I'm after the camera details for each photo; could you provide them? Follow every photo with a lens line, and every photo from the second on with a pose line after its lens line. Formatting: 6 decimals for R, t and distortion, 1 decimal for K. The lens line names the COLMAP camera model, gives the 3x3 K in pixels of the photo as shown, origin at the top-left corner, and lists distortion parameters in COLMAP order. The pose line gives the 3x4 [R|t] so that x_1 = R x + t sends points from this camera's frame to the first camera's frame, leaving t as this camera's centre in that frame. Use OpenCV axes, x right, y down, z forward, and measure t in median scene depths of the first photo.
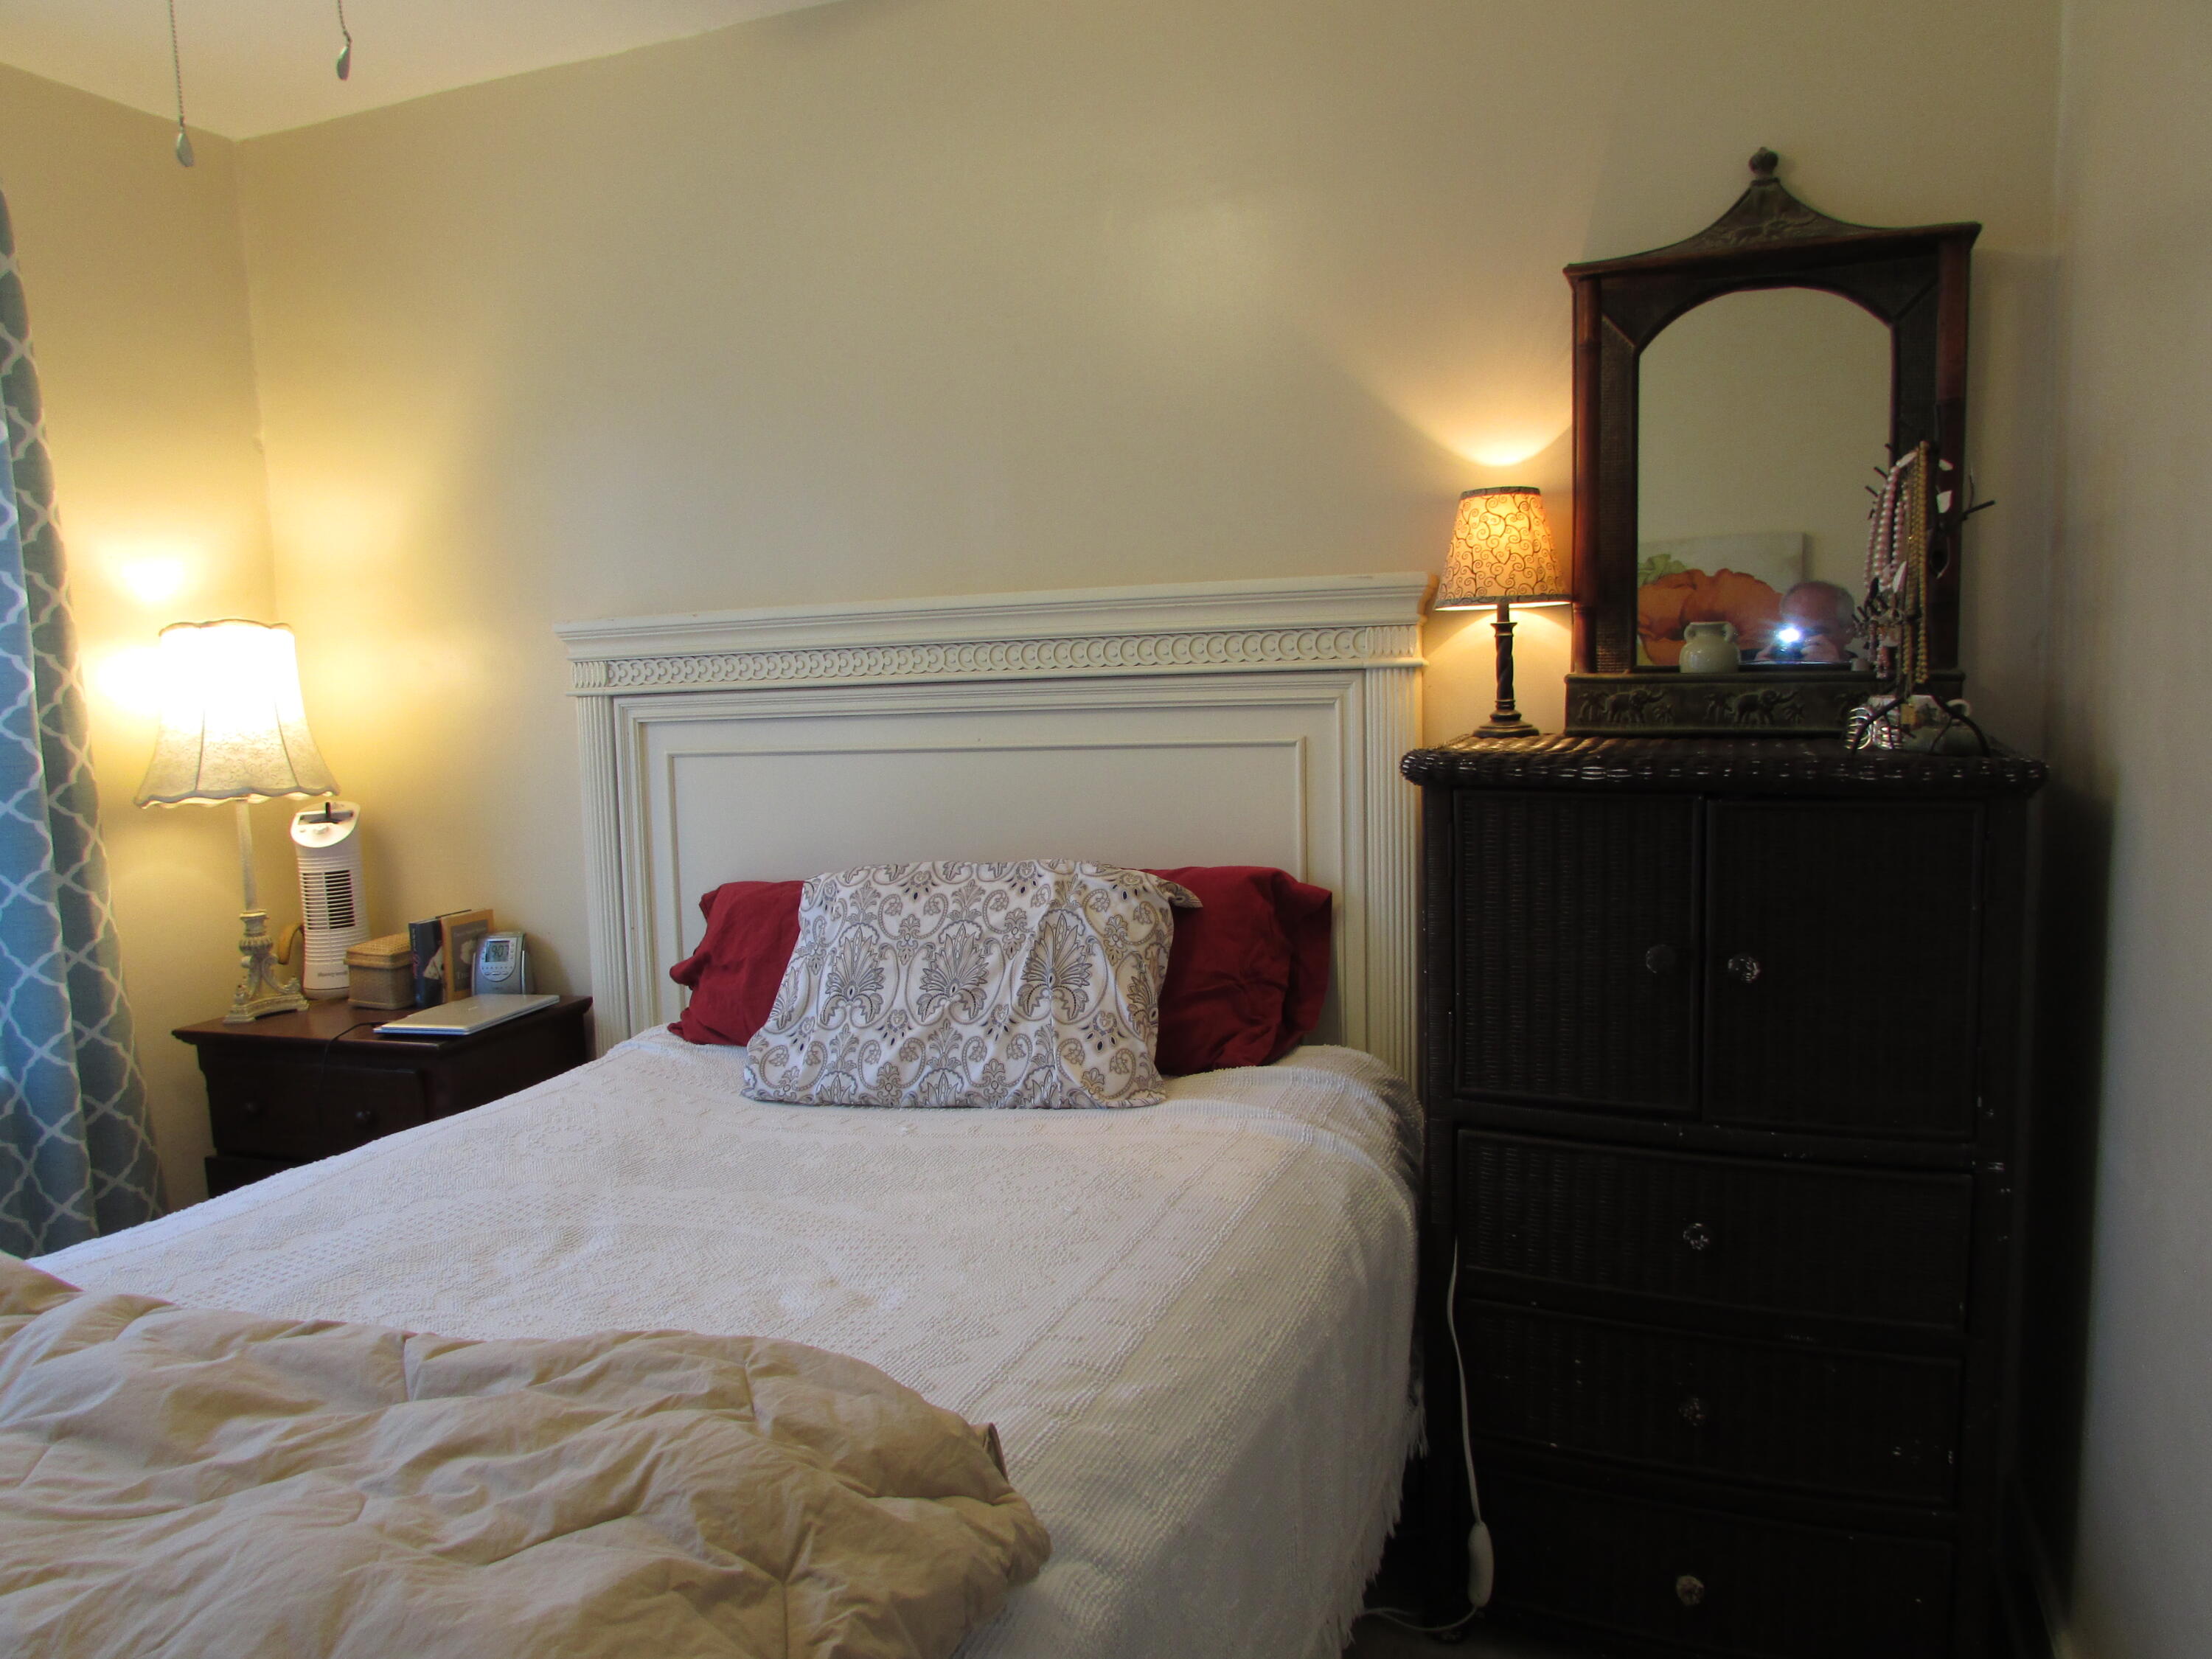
lens RADIAL K [[1592.8, 0, 1104.8], [0, 1592.8, 842.5], [0, 0, 1]] dist [-0.019281, -0.002242]
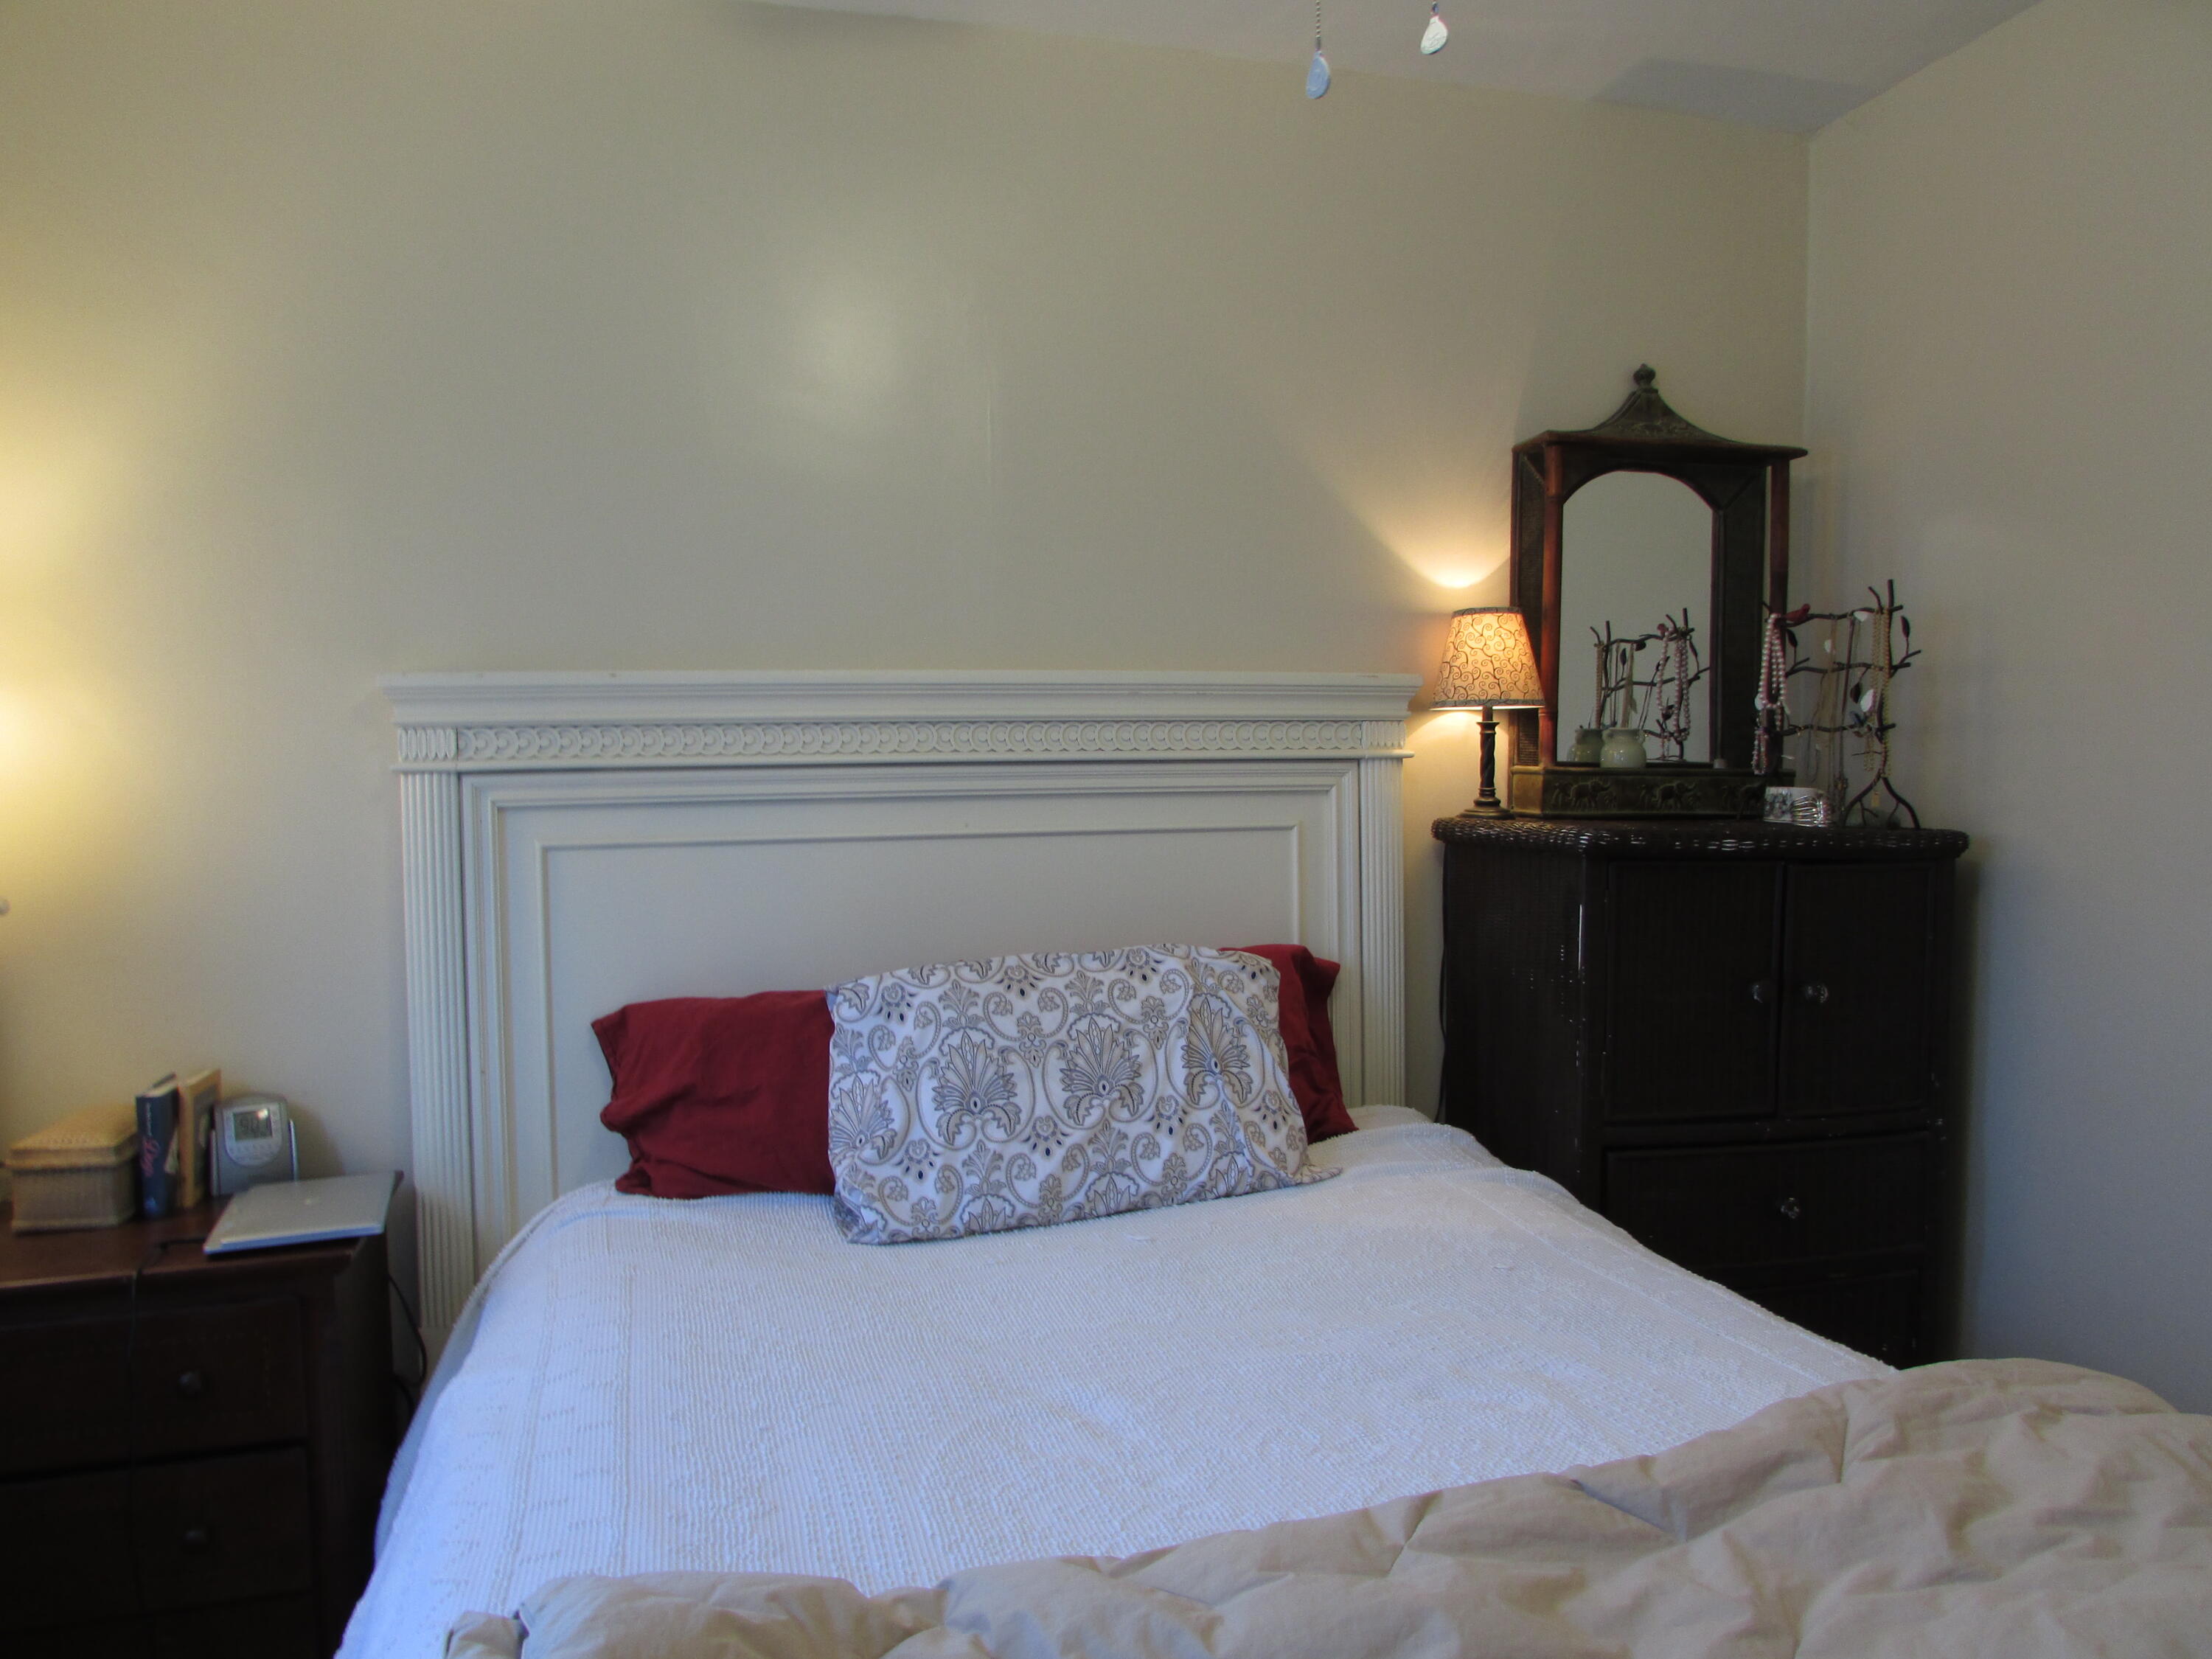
lens RADIAL K [[1592.8, 0, 1104.6], [0, 1592.8, 833.8], [0, 0, 1]] dist [-0.019281, -0.002242]
pose [[0.795528, -0.003531, 0.605907, -0.663585], [0.048651, 0.997127, -0.058065, -0.002297], [-0.603961, 0.075670, 0.793414, 0.243549]]
